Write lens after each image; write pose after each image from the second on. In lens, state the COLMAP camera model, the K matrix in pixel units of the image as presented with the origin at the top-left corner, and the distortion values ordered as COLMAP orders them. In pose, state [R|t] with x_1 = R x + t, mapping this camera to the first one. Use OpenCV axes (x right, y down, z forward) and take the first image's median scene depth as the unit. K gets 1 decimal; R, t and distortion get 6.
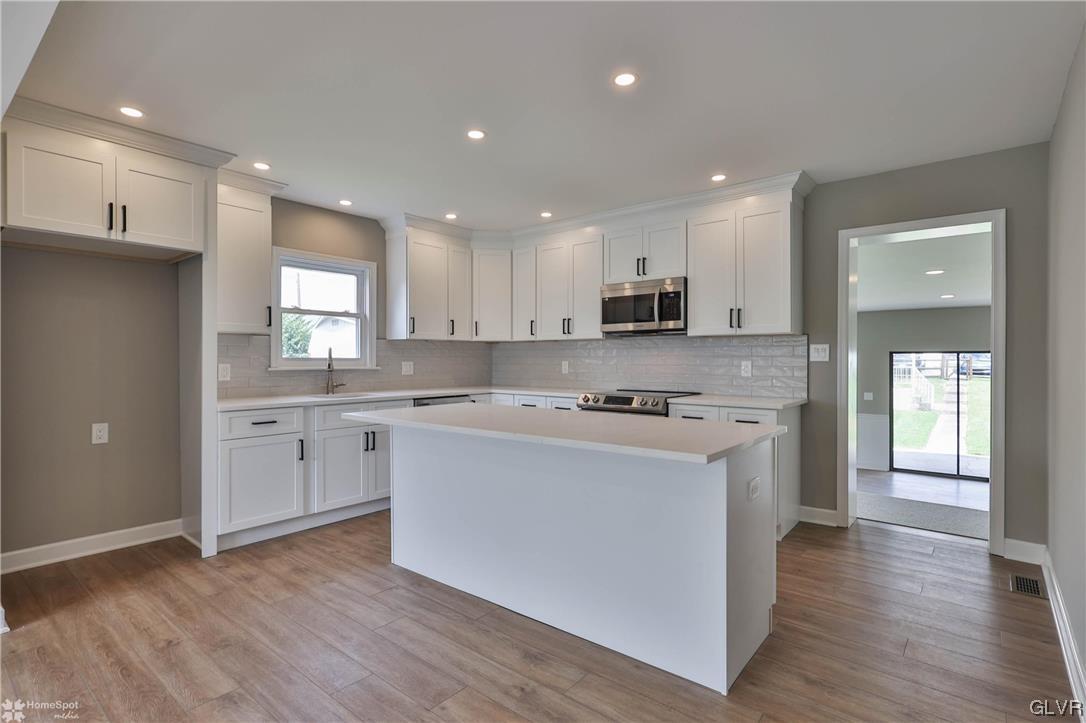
lens RADIAL K [[539.2, 0, 554.2], [0, 539.2, 358.7], [0, 0, 1]] dist [0.002990, 0.000437]
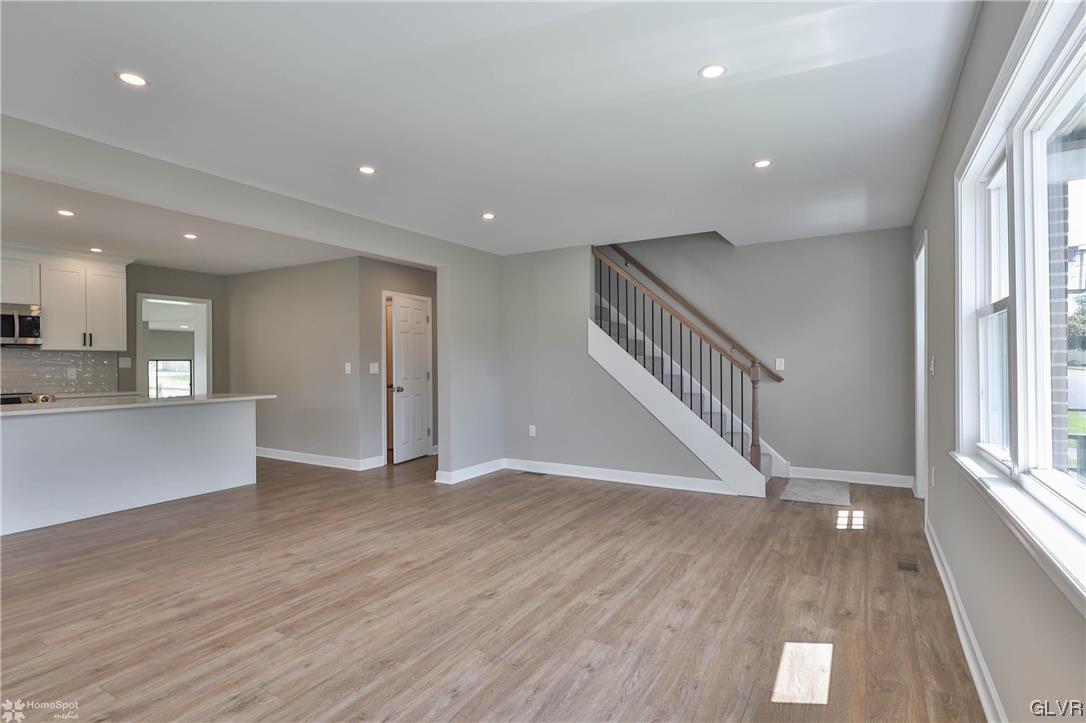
lens RADIAL K [[539.2, 0, 541.5], [0, 539.2, 363.5], [0, 0, 1]] dist [0.002990, 0.000437]
pose [[-0.131444, -0.002887, 0.991319, -1.240954], [0.008789, 0.999953, 0.004077, -0.002805], [-0.991285, 0.009249, -0.131413, -0.053141]]
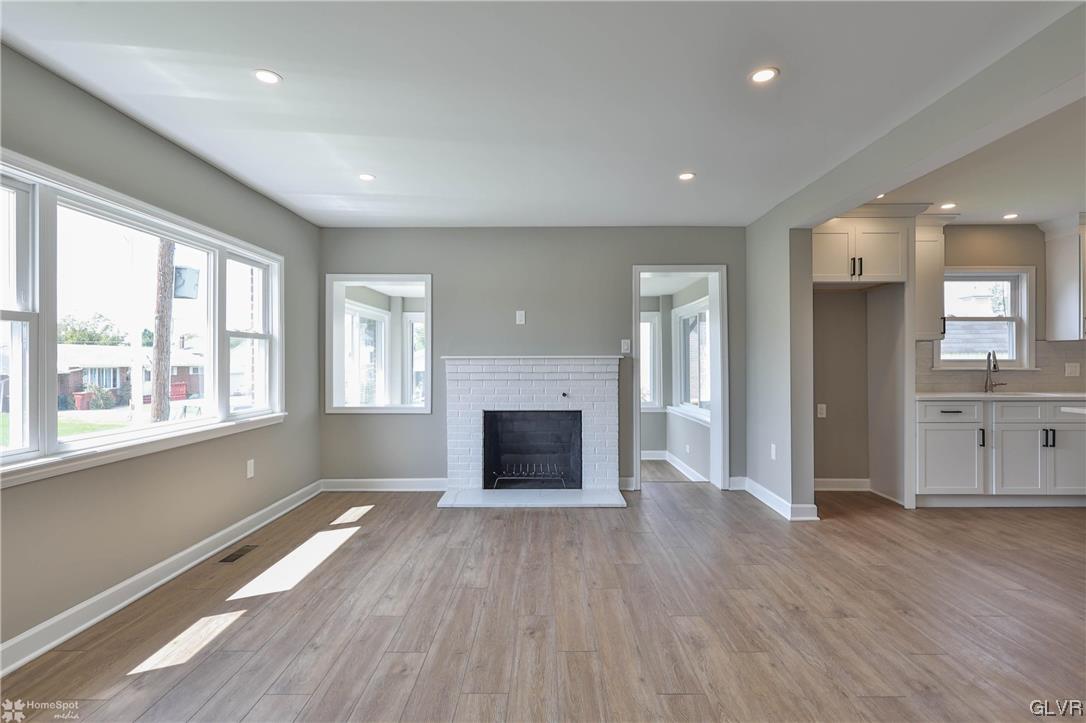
lens RADIAL K [[539.2, 0, 542.5], [0, 539.2, 361.0], [0, 0, 1]] dist [0.002990, 0.000437]
pose [[0.618201, -0.003736, -0.786011, -0.117352], [0.003883, 0.999991, -0.001699, 0.000010], [0.786011, -0.002002, 0.618210, -0.419220]]
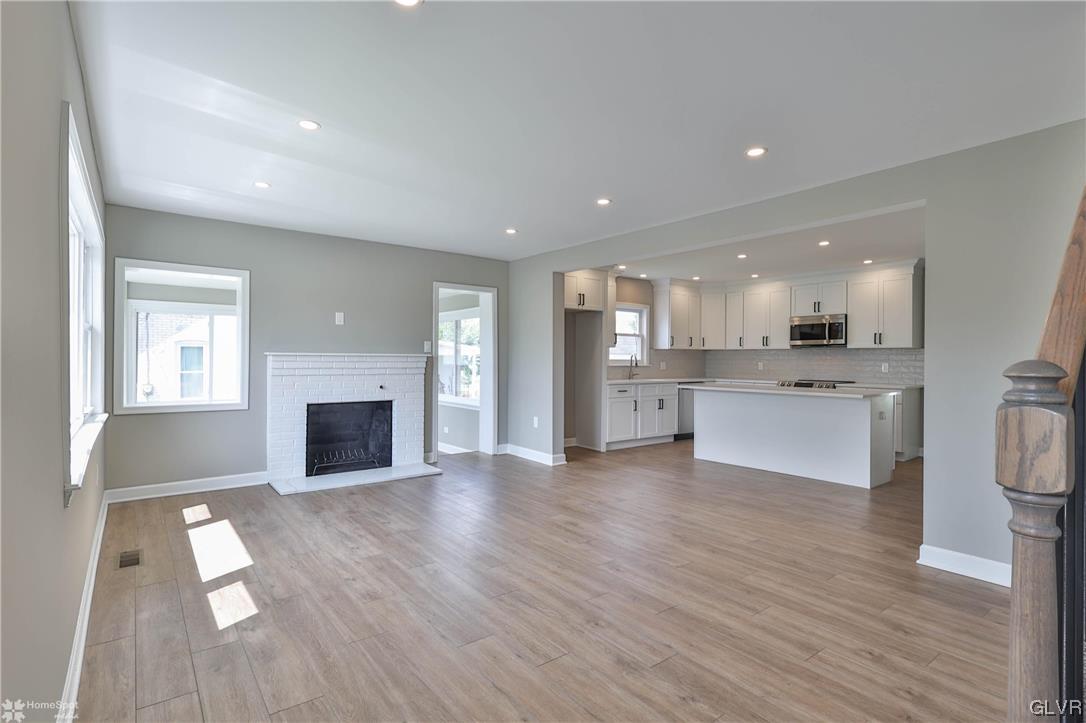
lens RADIAL K [[539.2, 0, 551.1], [0, 539.2, 362.2], [0, 0, 1]] dist [0.002990, 0.000437]
pose [[0.973303, 0.007253, -0.229410, -0.273805], [-0.005955, 0.999962, 0.006354, -0.002914], [0.229448, -0.004818, 0.973309, -0.885191]]
